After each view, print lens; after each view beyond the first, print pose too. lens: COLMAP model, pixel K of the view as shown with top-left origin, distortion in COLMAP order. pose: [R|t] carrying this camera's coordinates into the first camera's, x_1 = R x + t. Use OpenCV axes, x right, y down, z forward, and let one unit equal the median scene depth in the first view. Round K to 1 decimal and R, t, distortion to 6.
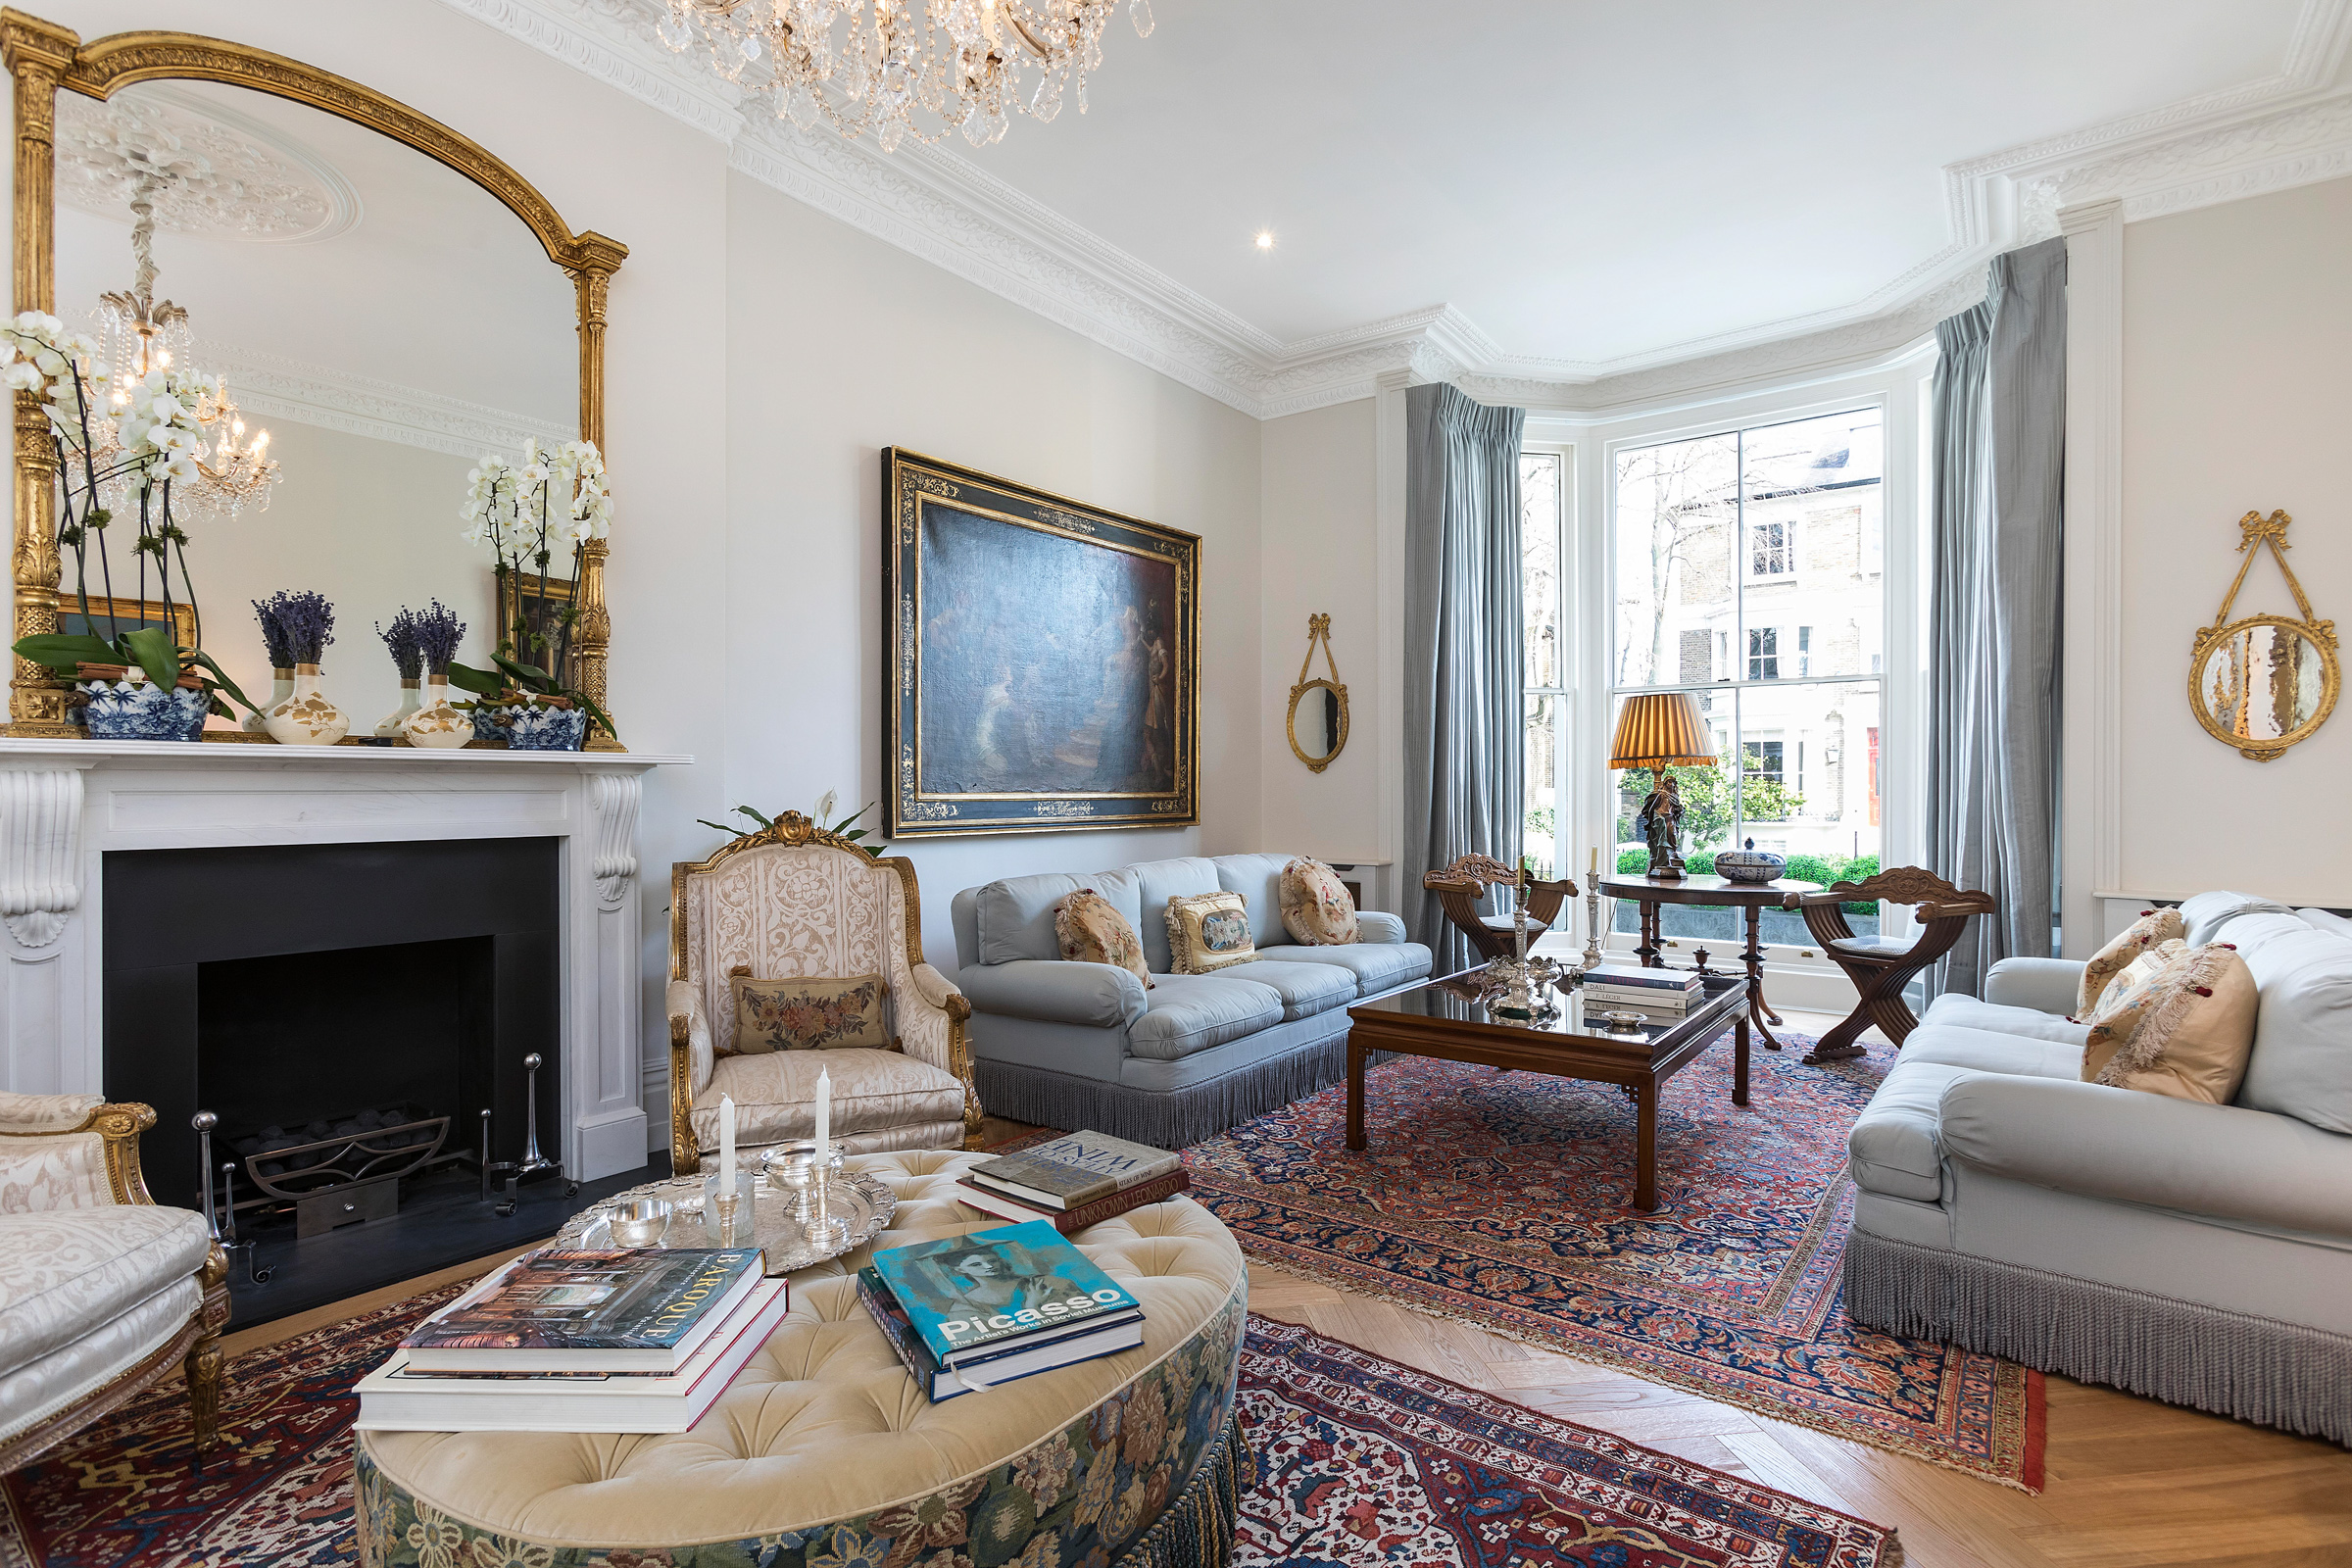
lens RADIAL K [[1140.1, 0, 1171.9], [0, 1140.1, 787.4], [0, 0, 1]] dist [-0.003674, -0.000028]
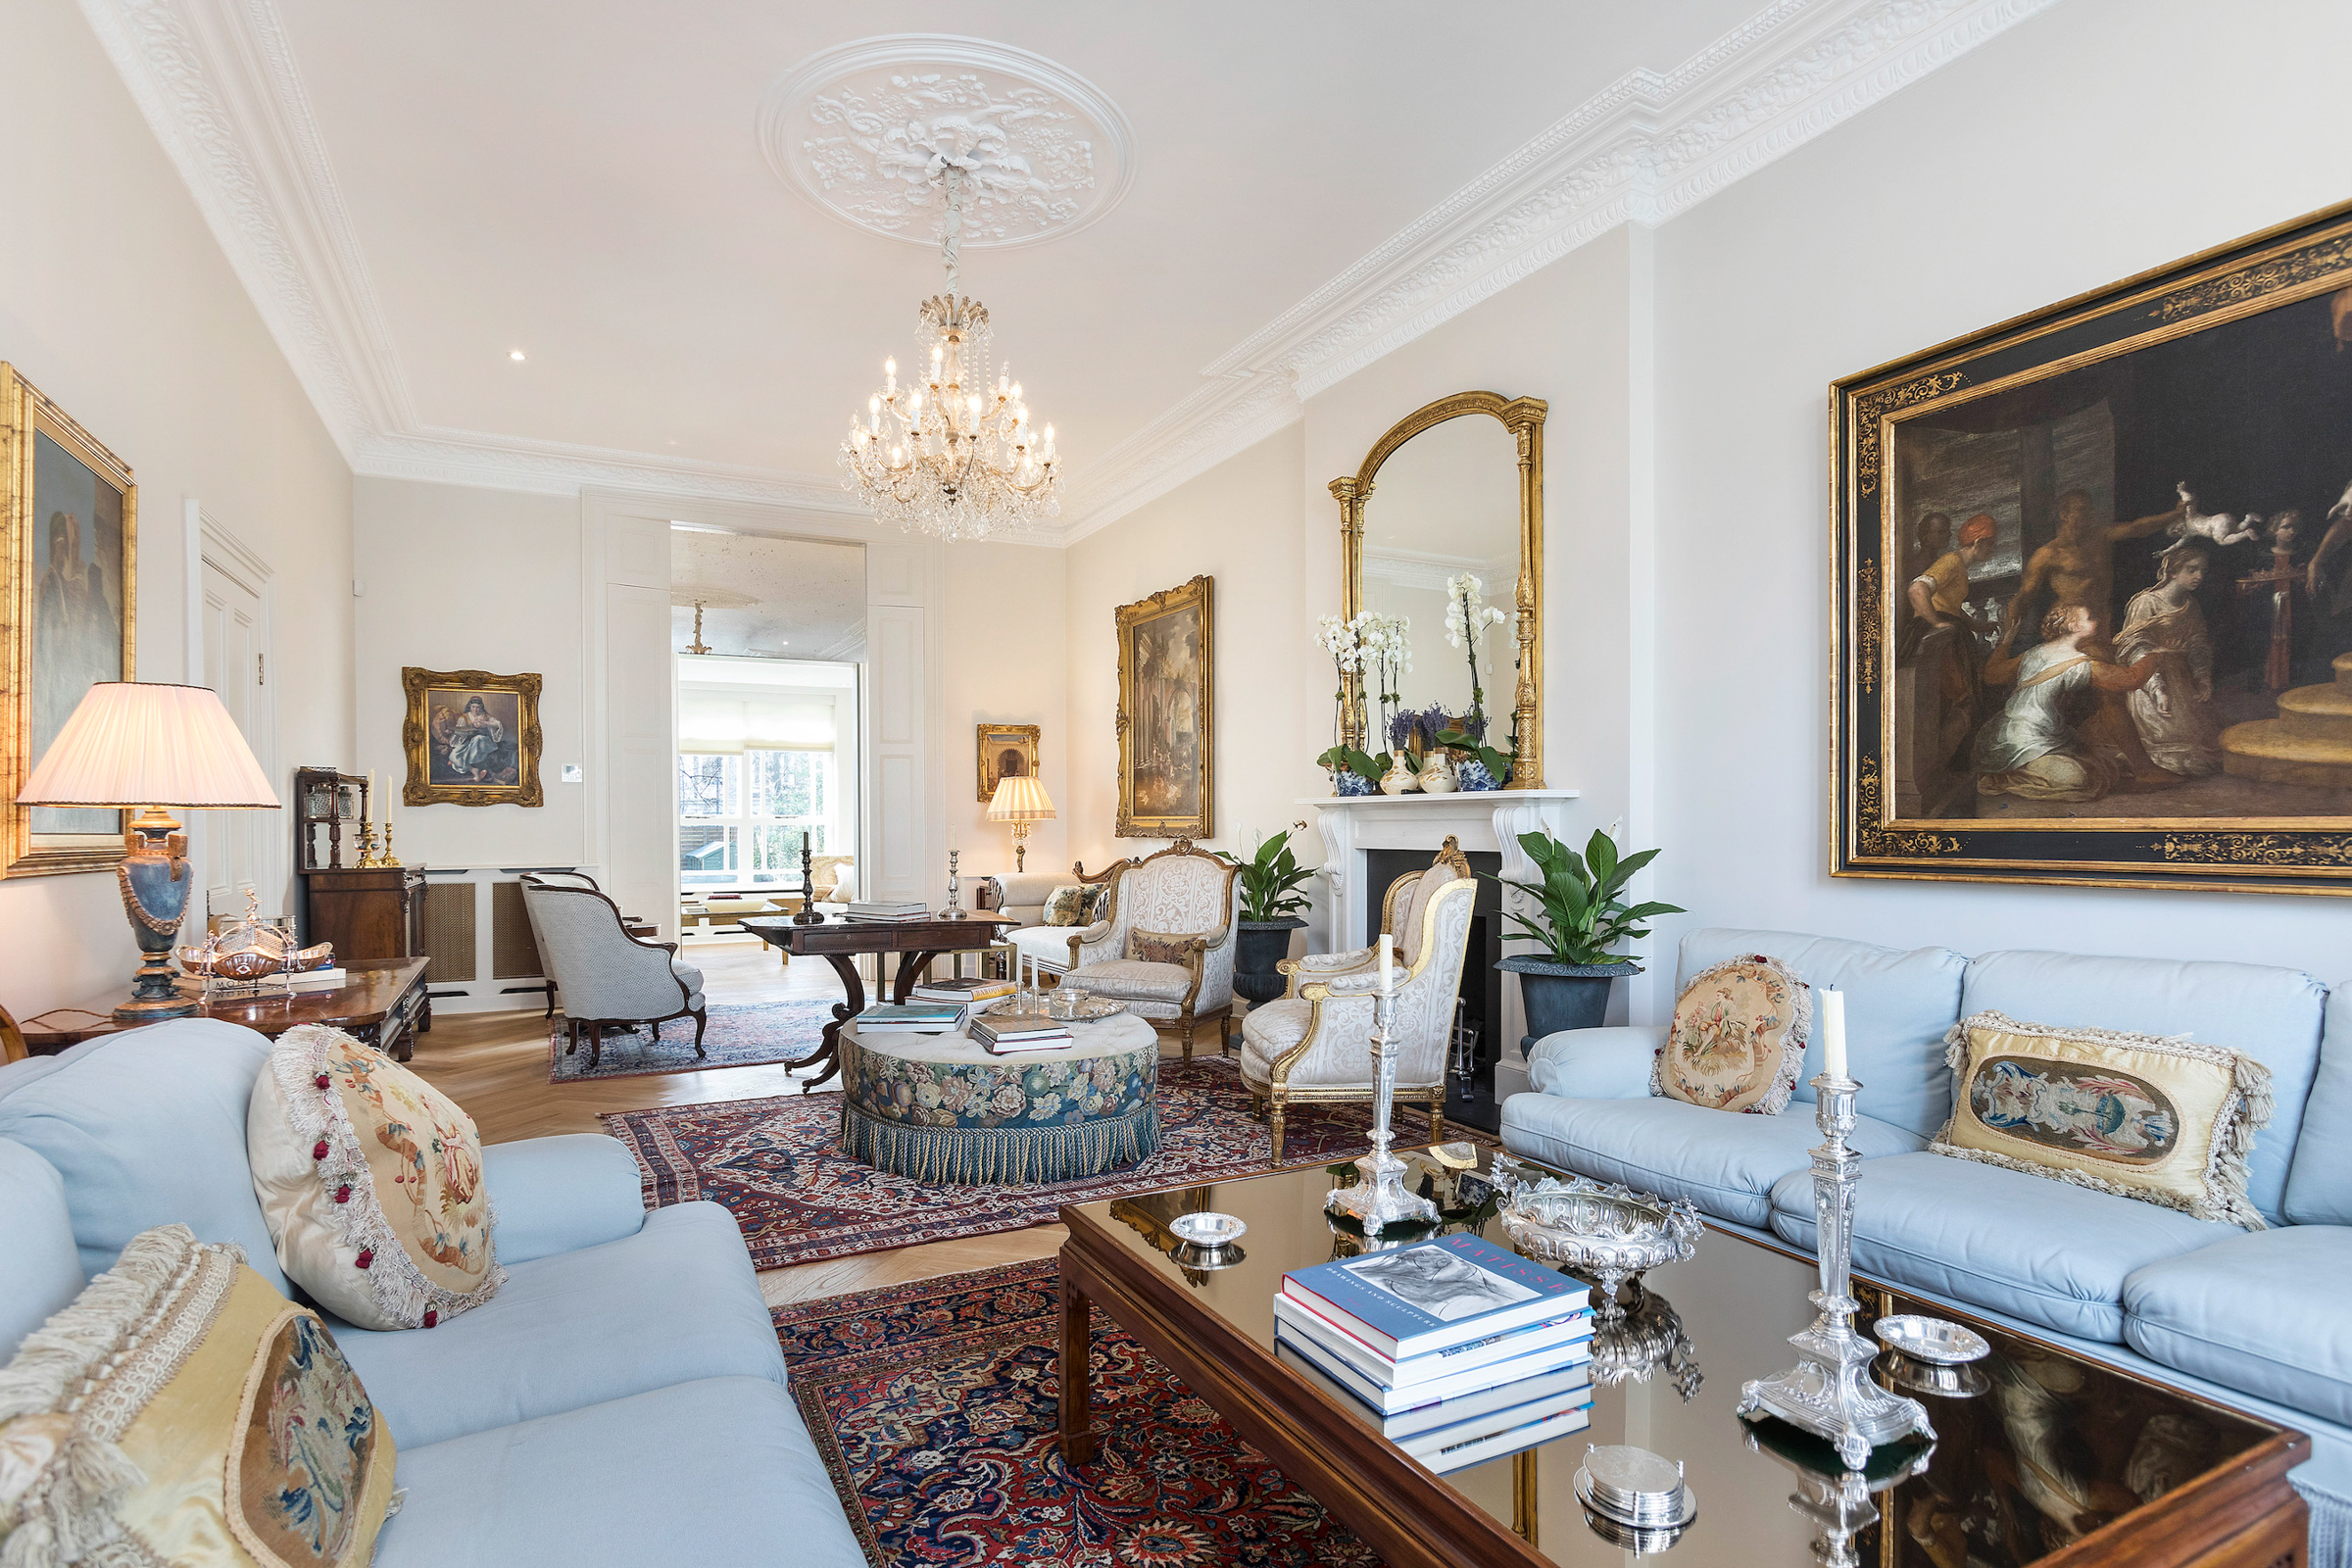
lens RADIAL K [[1179.9, 0, 1167.6], [0, 1179.9, 833.4], [0, 0, 1]] dist [-0.000755, 0.000217]
pose [[-0.436153, 0.009598, -0.899821, 1.021620], [0.007218, 0.999948, 0.007167, 0.007206], [0.899844, -0.003369, -0.436199, 1.373762]]
